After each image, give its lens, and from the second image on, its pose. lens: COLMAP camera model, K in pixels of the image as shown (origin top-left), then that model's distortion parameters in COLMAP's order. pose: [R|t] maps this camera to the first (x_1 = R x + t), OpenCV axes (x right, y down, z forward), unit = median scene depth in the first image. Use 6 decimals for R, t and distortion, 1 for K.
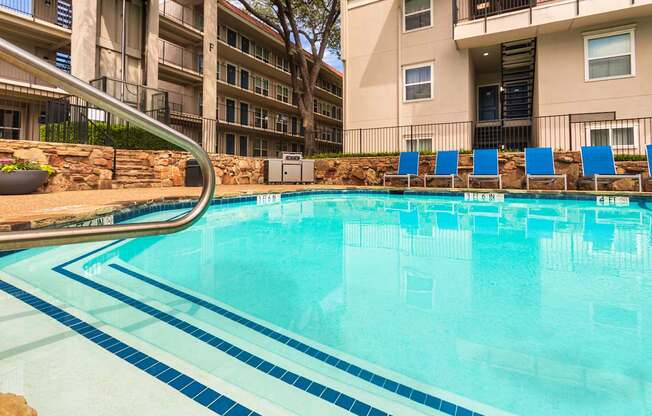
lens RADIAL K [[316.7, 0, 323.3], [0, 316.7, 167.2], [0, 0, 1]] dist [-0.011056, 0.001799]
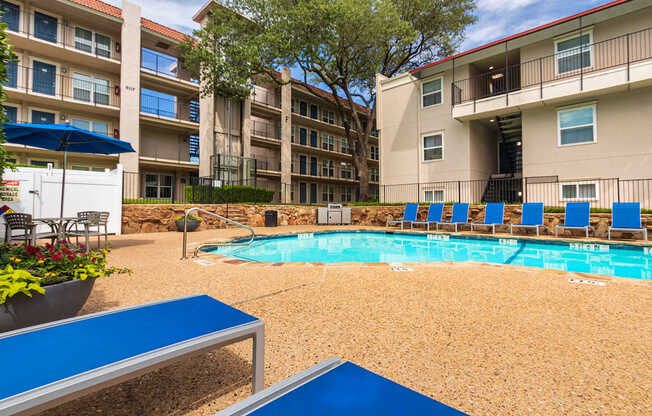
lens RADIAL K [[316.7, 0, 326.0], [0, 316.7, 198.7], [0, 0, 1]] dist [-0.011056, 0.001799]
pose [[0.967490, -0.008418, -0.252769, 0.212627], [0.006180, 0.999934, -0.009644, -0.049231], [0.252833, 0.007769, 0.967479, -0.379136]]
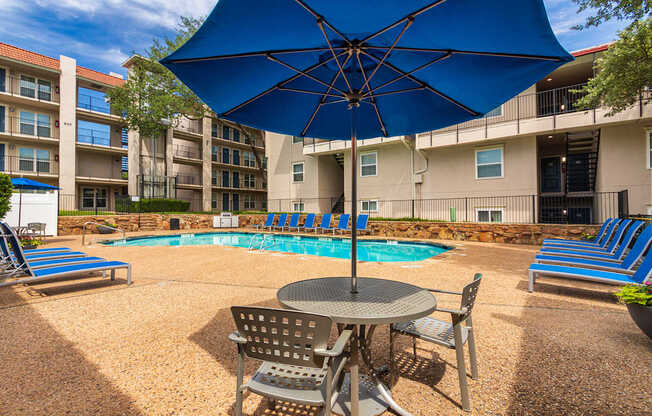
lens RADIAL K [[316.7, 0, 326.2], [0, 316.7, 204.8], [0, 0, 1]] dist [-0.011056, 0.001799]
pose [[0.988748, -0.005795, -0.149481, 0.771772], [0.006417, 0.999973, 0.003676, -0.092211], [0.149455, -0.004593, 0.988758, -0.825936]]
